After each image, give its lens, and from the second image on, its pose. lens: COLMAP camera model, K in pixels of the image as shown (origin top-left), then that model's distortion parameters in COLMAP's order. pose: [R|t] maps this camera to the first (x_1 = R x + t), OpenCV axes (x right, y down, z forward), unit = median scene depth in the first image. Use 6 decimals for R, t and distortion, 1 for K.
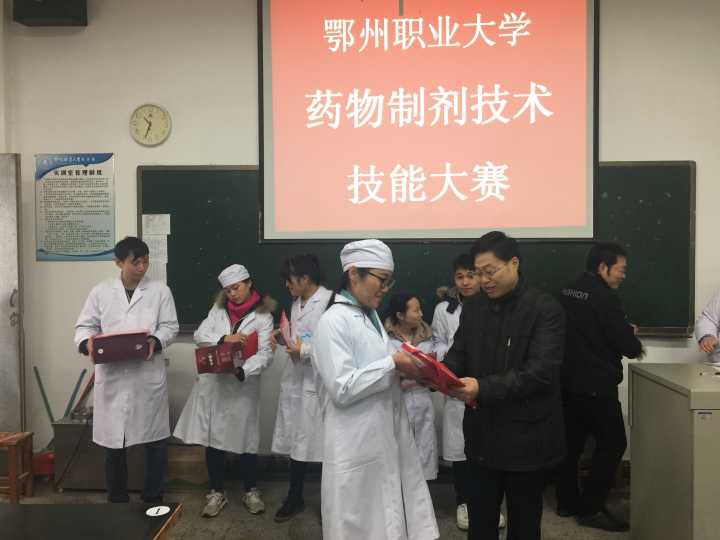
lens RADIAL K [[566.1, 0, 360.0], [0, 566.1, 270.0], [0, 0, 1]] dist [0.000947, -0.001469]
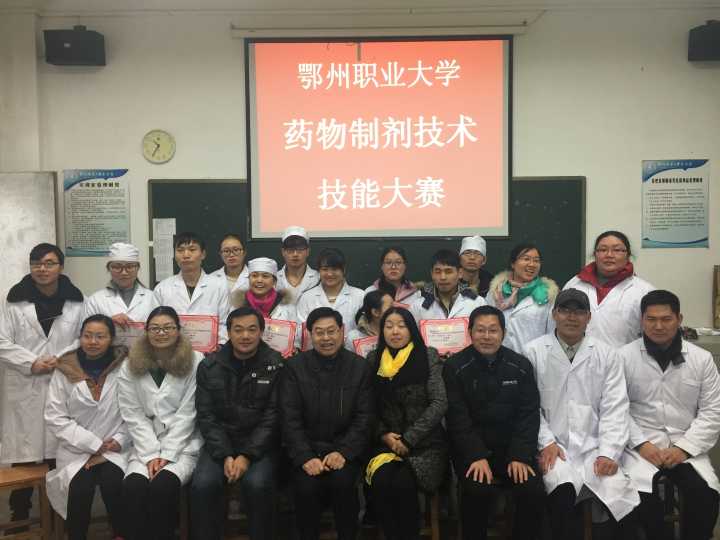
lens RADIAL K [[566.1, 0, 360.0], [0, 566.1, 270.0], [0, 0, 1]] dist [0.000947, -0.001469]
pose [[0.999623, -0.005975, 0.026814, 0.037543], [0.005806, 0.999963, 0.006379, 0.009406], [-0.026851, -0.006221, 0.999620, -0.266444]]
